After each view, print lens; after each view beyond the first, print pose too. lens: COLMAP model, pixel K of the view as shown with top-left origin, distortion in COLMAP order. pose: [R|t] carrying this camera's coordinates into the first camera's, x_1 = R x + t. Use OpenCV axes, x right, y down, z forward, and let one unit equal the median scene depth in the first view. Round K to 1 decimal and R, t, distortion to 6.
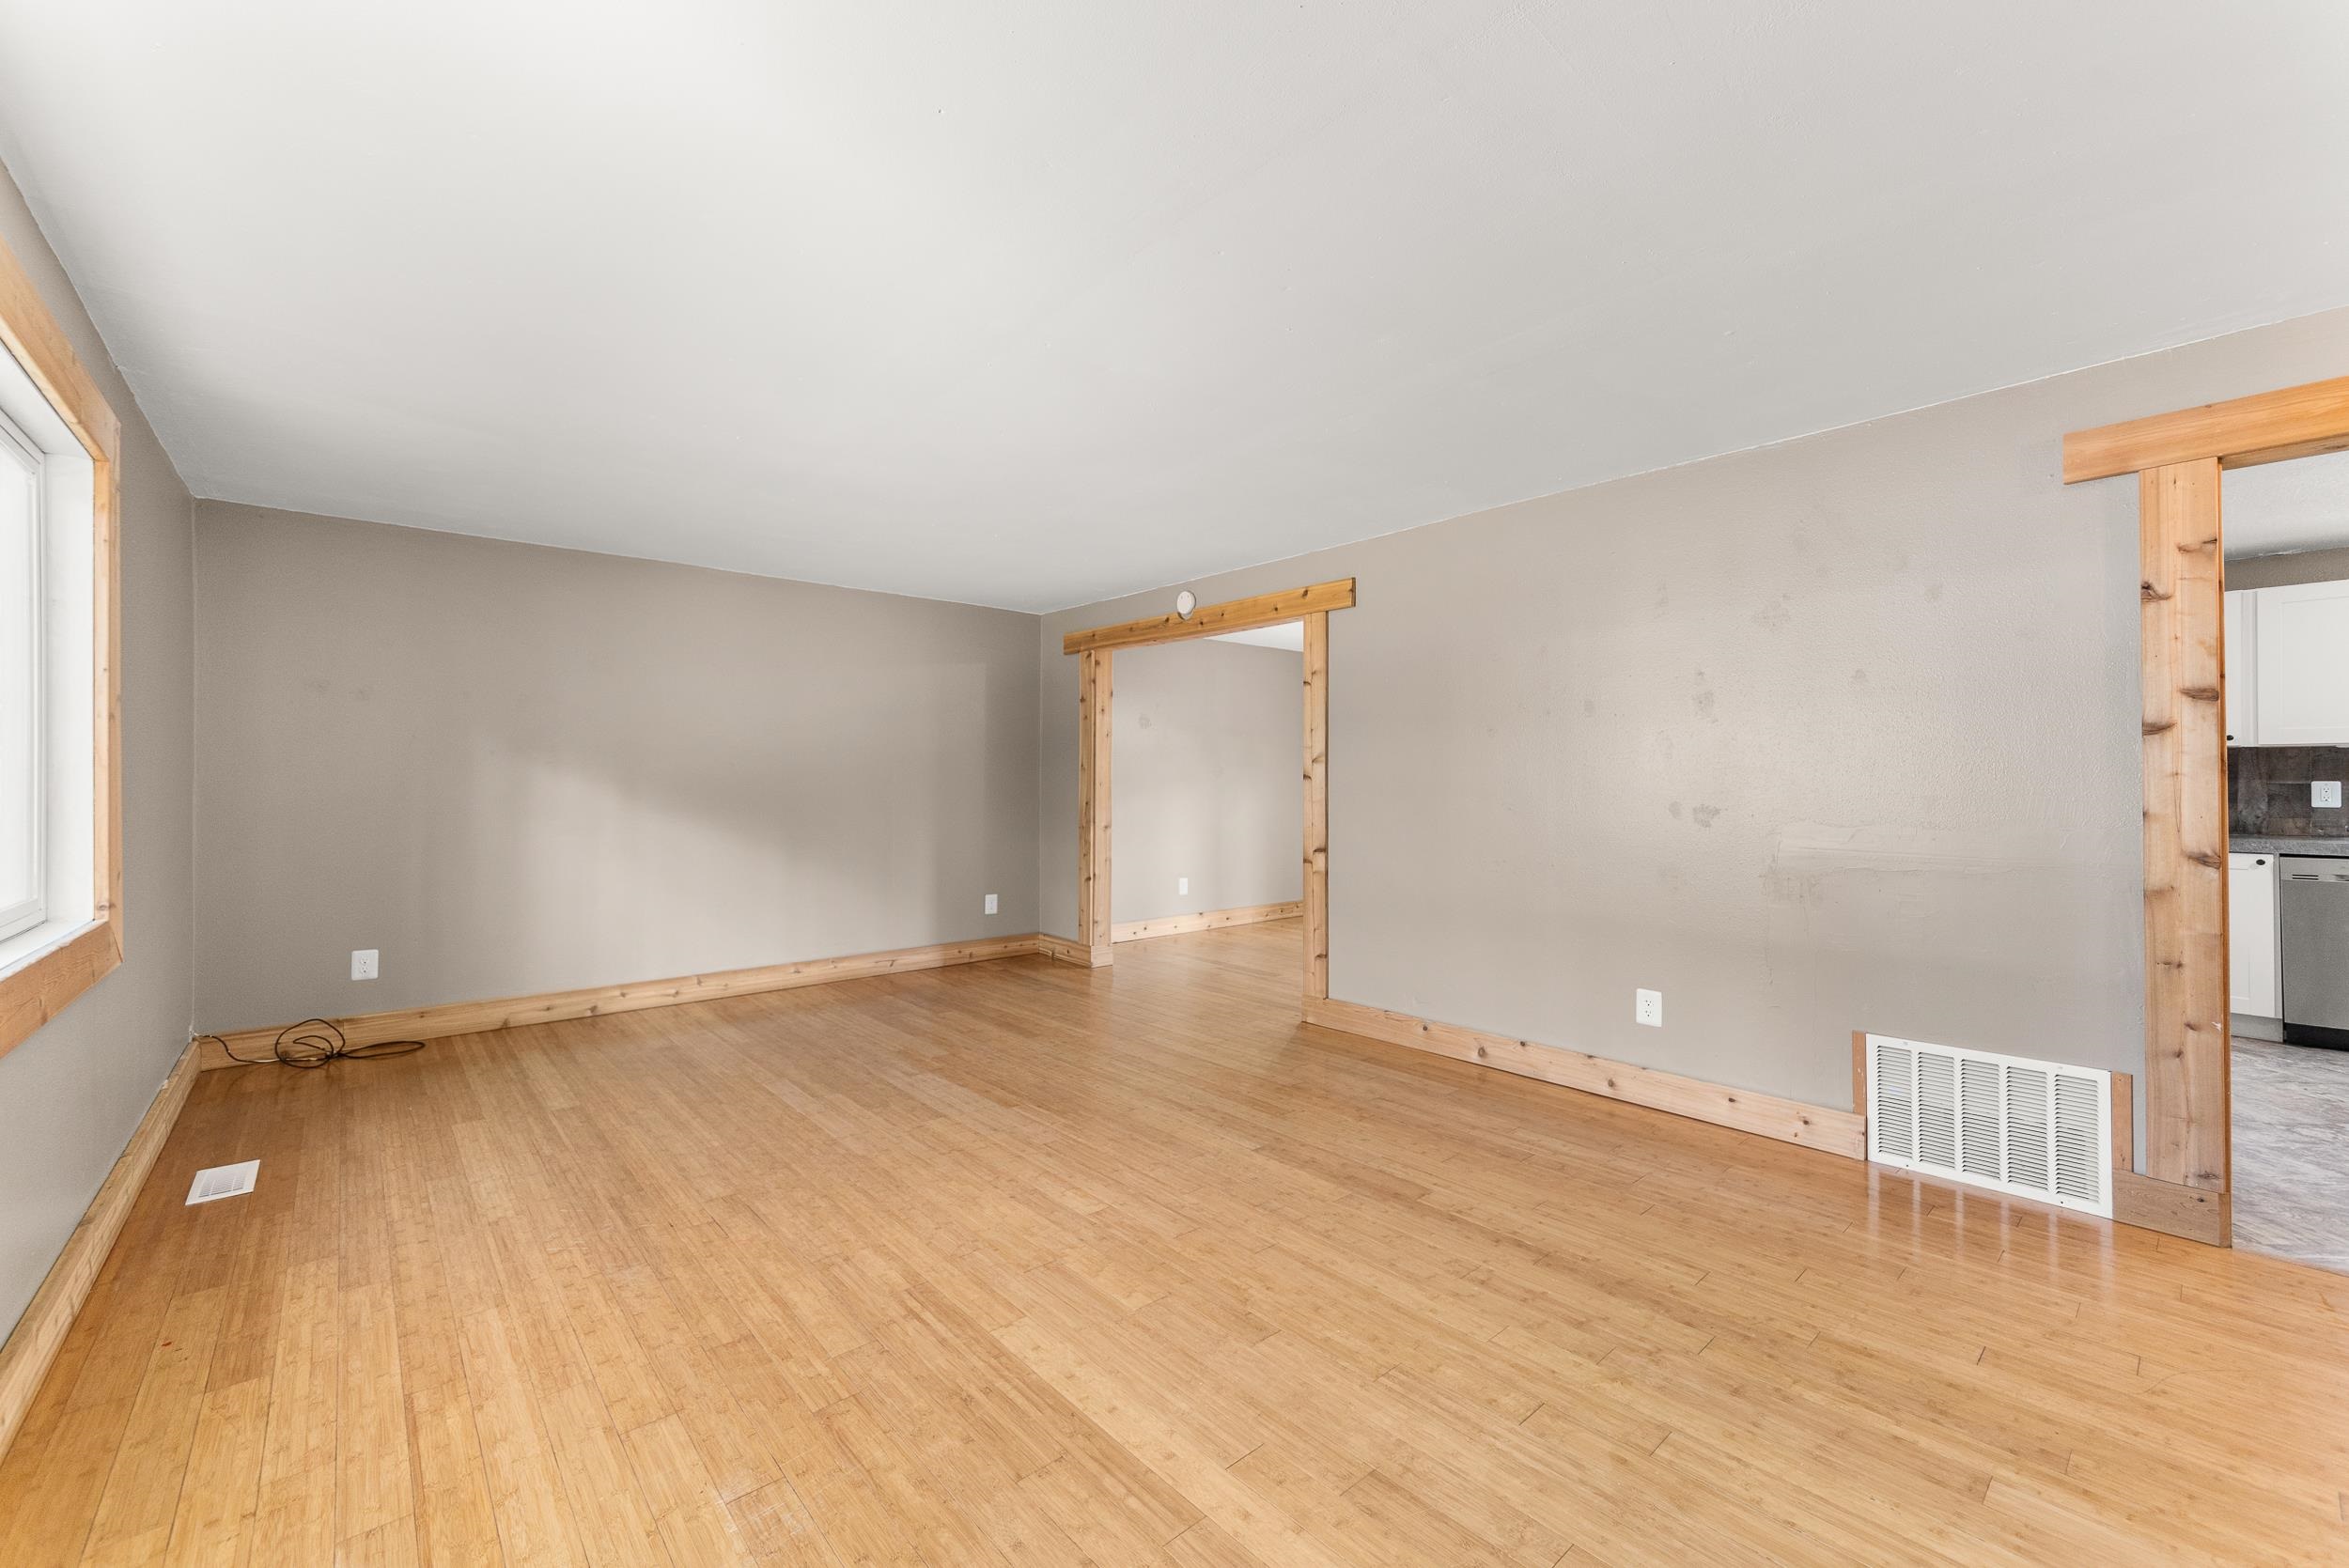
lens RADIAL K [[944.5, 0, 1174.5], [0, 944.5, 784.0], [0, 0, 1]] dist [0.000028, -0.000005]
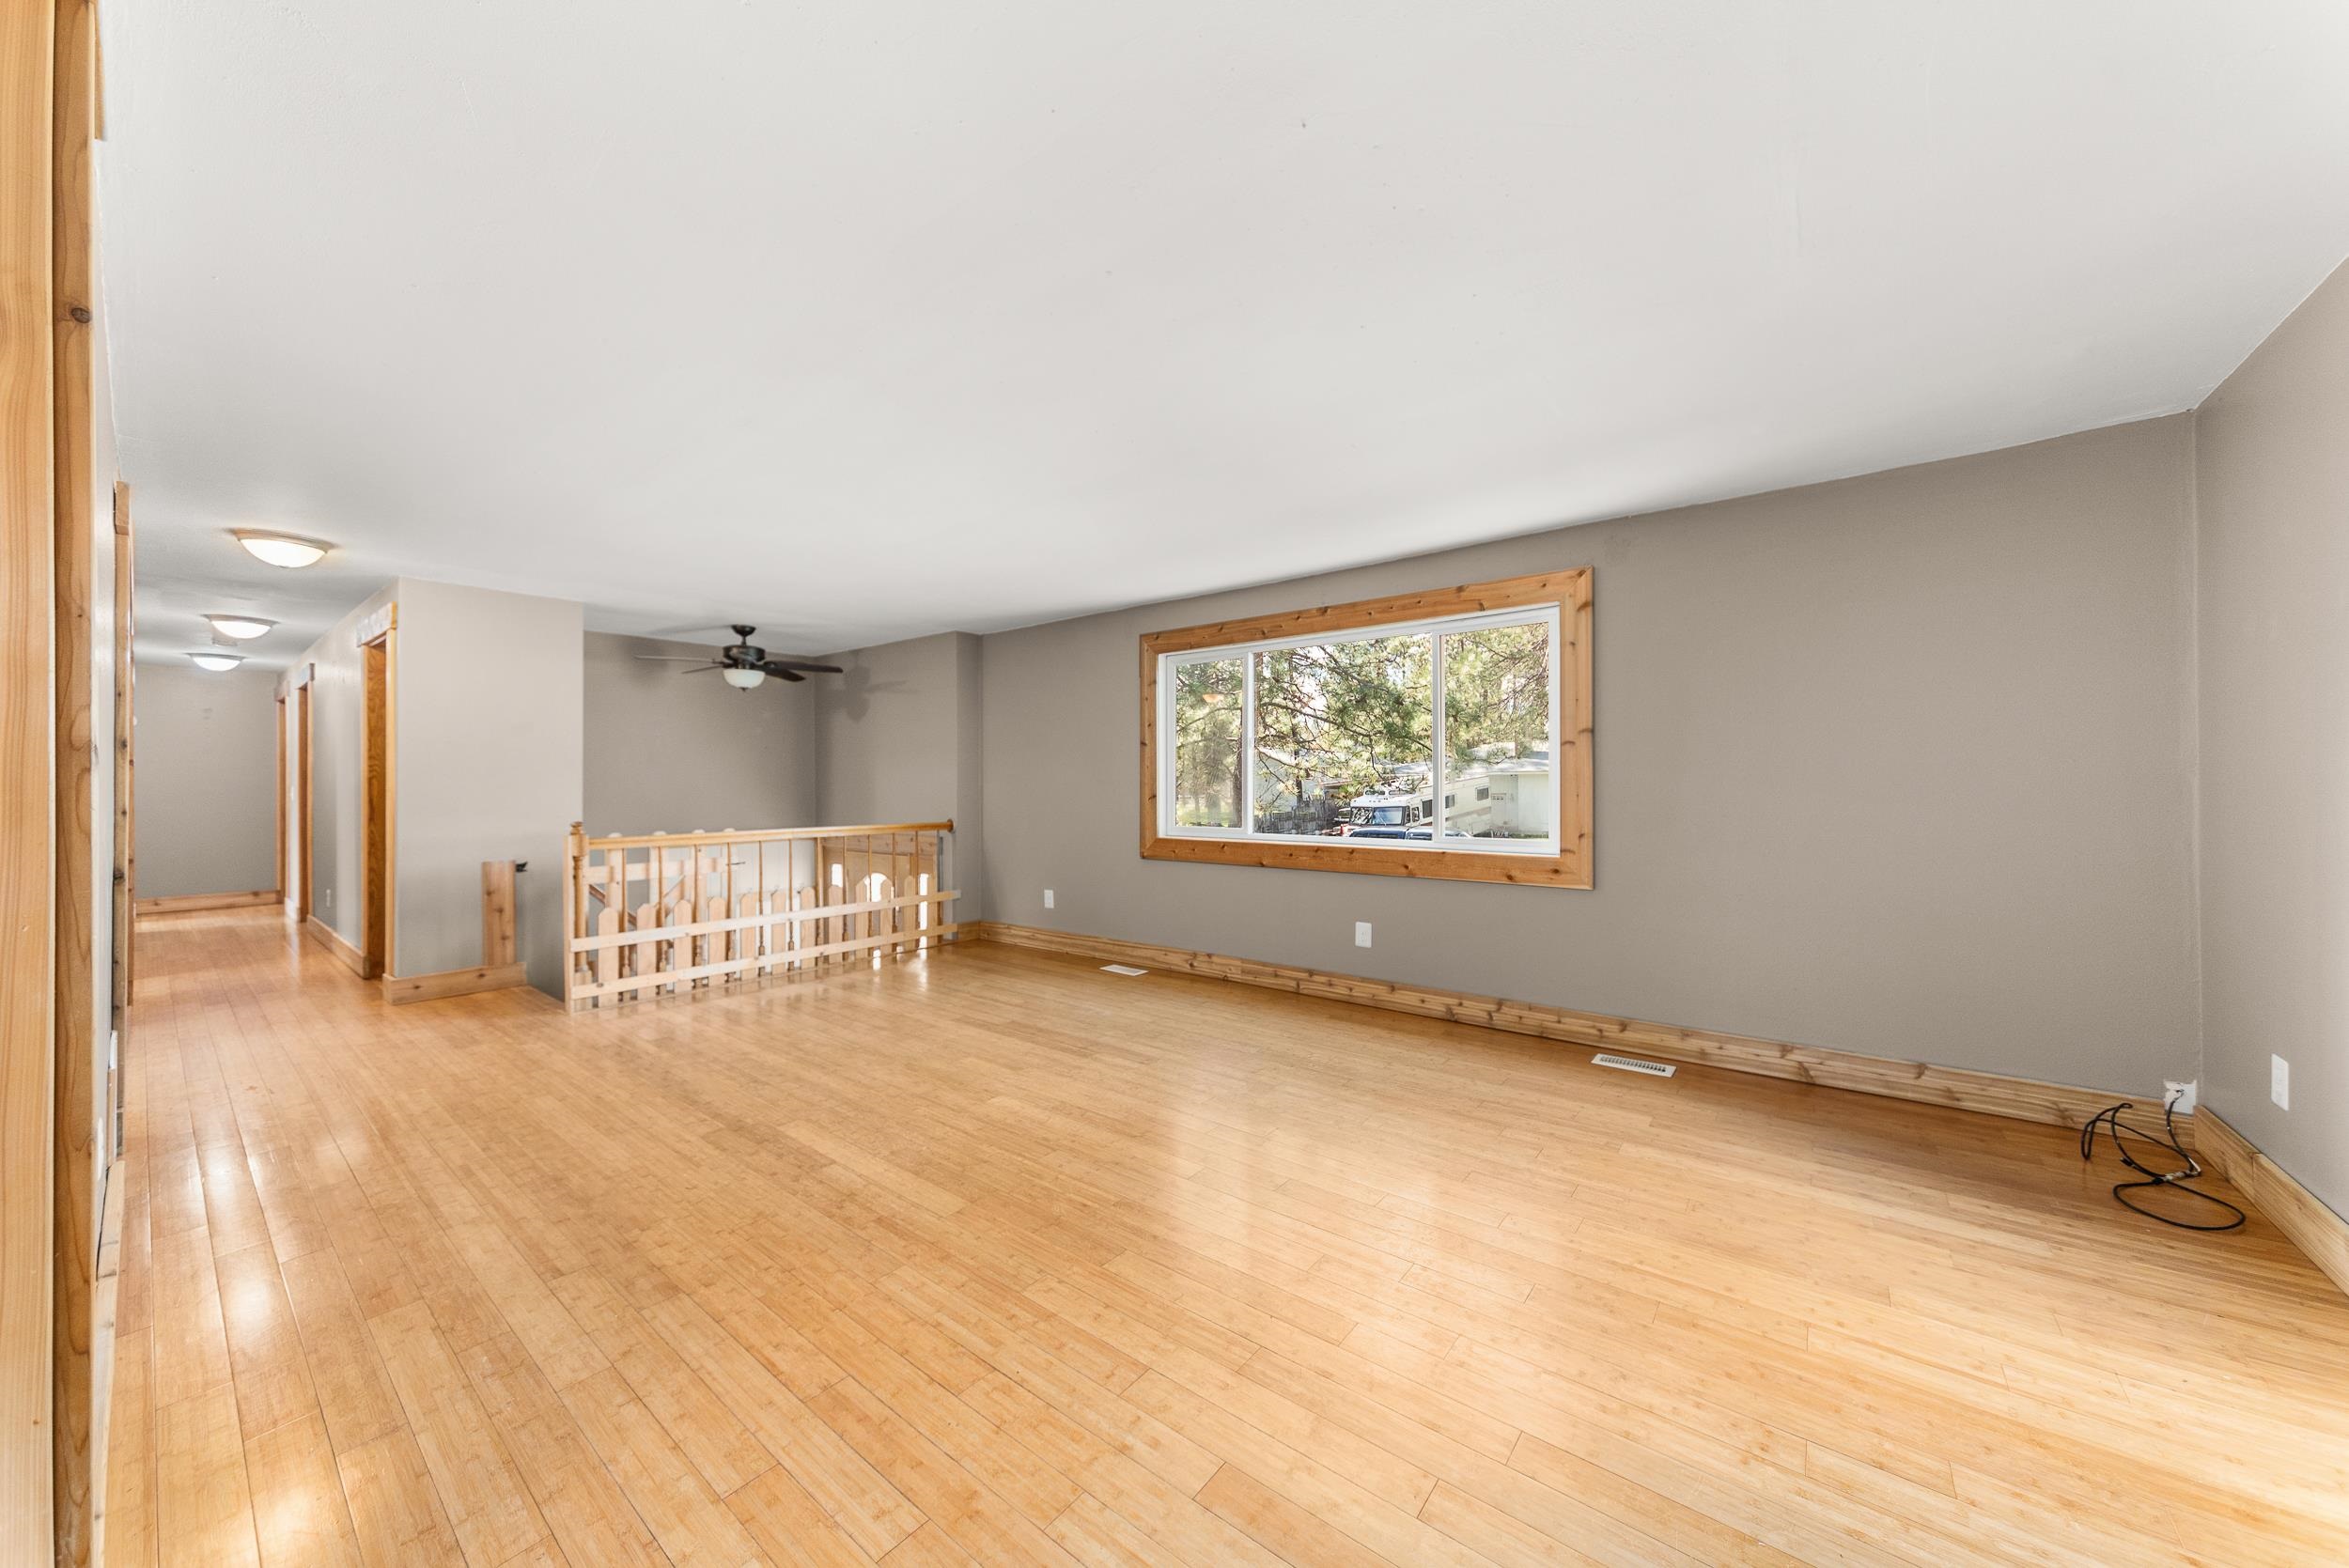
lens RADIAL K [[822.0, 0, 1174.5], [0, 822.0, 784.0], [0, 0, 1]] dist [-0.000273, -0.000054]
pose [[-0.984277, 0.004925, -0.176562, -0.126655], [0.004880, 0.999988, 0.000687, 0.000833], [0.176564, -0.000185, -0.984289, 2.131595]]
